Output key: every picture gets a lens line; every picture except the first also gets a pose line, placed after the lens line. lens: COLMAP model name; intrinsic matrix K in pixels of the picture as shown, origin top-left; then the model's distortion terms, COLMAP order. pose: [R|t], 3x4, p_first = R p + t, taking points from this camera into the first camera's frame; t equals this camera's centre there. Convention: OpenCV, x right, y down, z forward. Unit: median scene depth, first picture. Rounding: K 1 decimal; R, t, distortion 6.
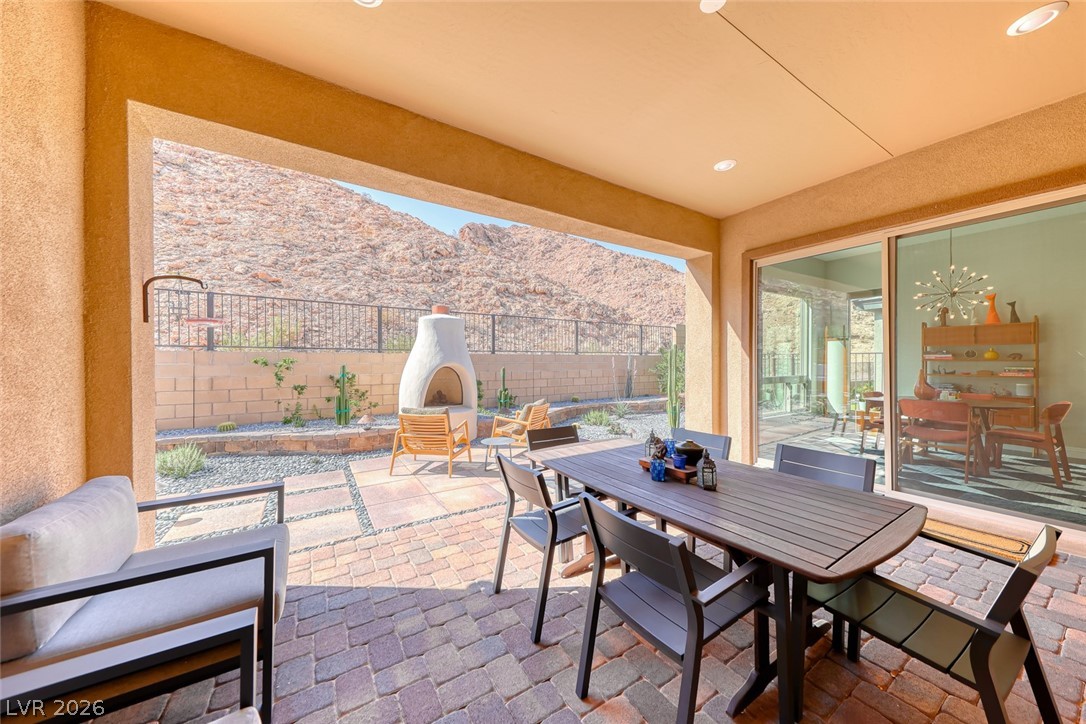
lens RADIAL K [[372.3, 0, 543.7], [0, 372.3, 354.3], [0, 0, 1]] dist [0.016537, -0.003453]
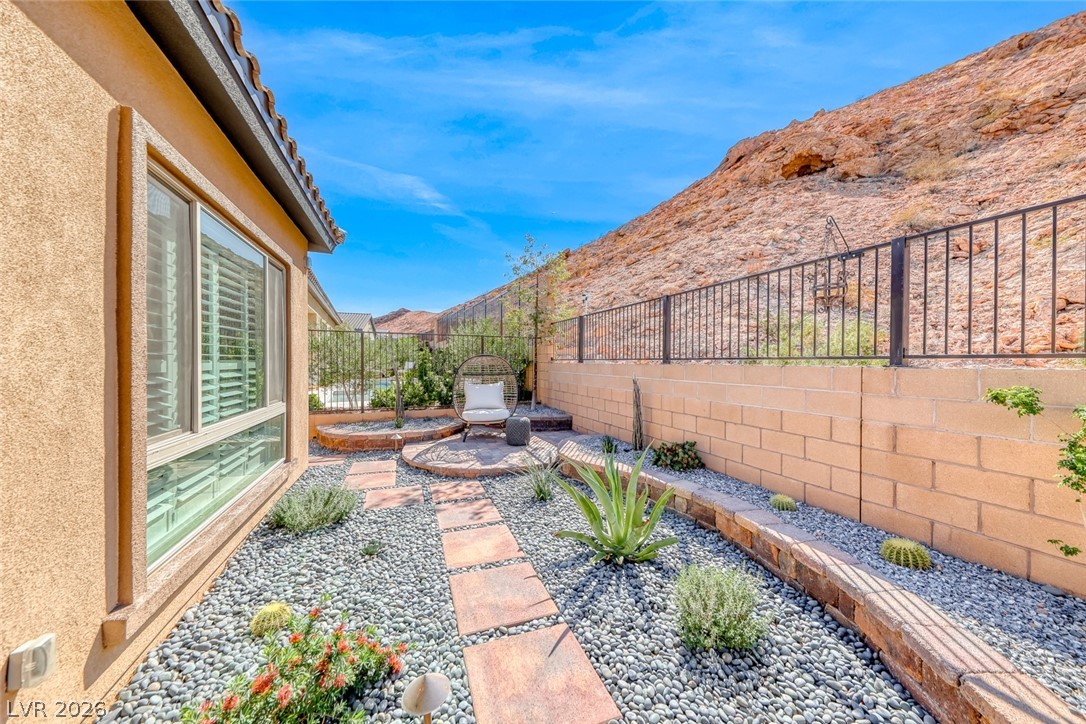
lens RADIAL K [[372.3, 0, 543.5], [0, 372.3, 364.5], [0, 0, 1]] dist [0.016537, -0.003453]
pose [[-0.208349, 0.005456, -0.978039, -0.080333], [0.011722, 0.999927, 0.003081, -0.003814], [0.977984, -0.010822, -0.208397, 0.154830]]
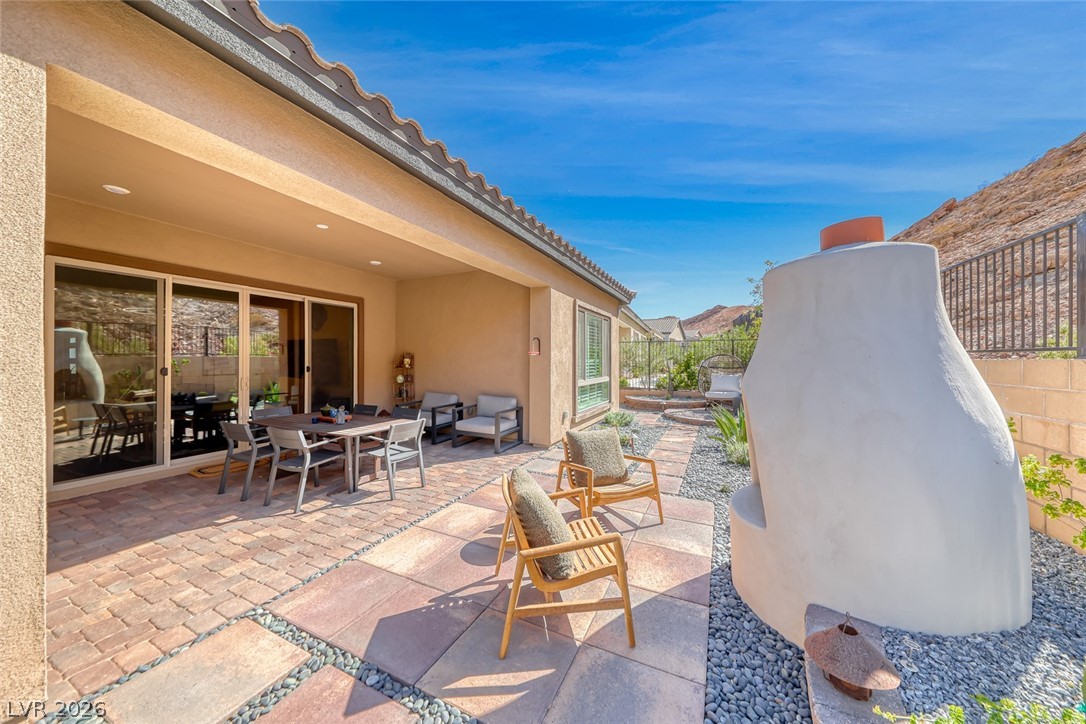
lens RADIAL K [[372.3, 0, 537.0], [0, 372.3, 361.5], [0, 0, 1]] dist [0.016537, -0.003453]
pose [[-0.854934, 0.002928, -0.518728, 0.039316], [0.009843, 0.999896, -0.010577, -0.000629], [0.518643, -0.014148, -0.854874, 0.293250]]
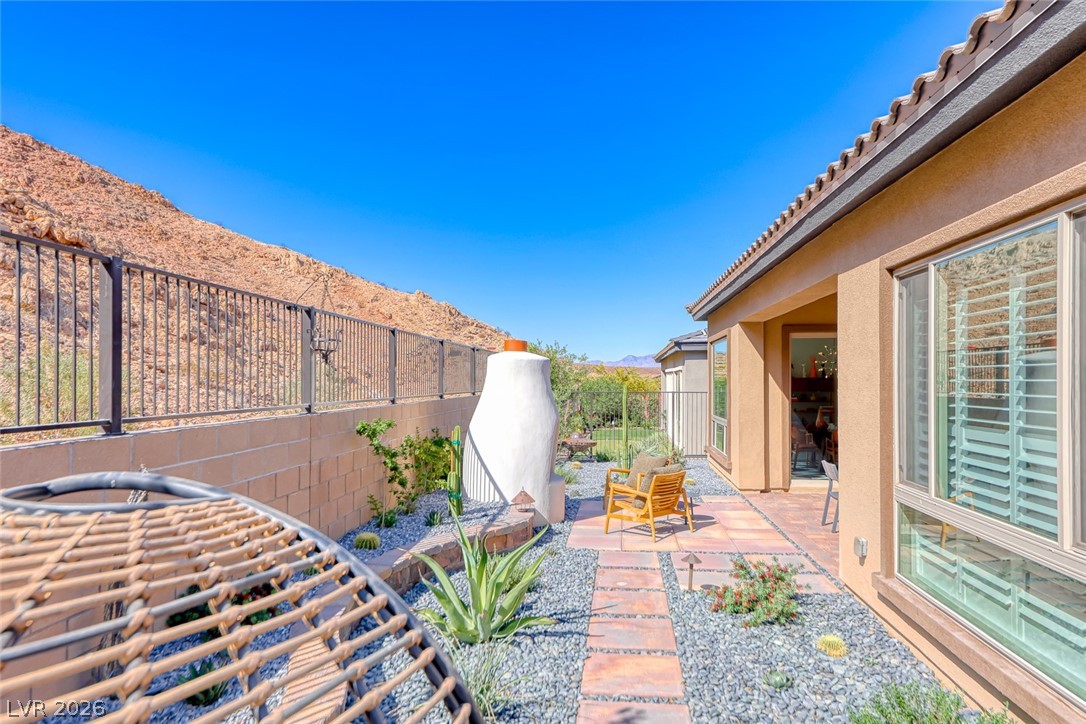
lens RADIAL K [[704.8, 0, 541.2], [0, 704.8, 377.2], [0, 0, 1]] dist [0.034646, 0.002908]
pose [[0.626632, 0.005199, 0.779298, -0.341387], [-0.013320, 0.999903, 0.004040, -0.016078], [-0.779202, -0.012912, 0.626640, 0.021043]]
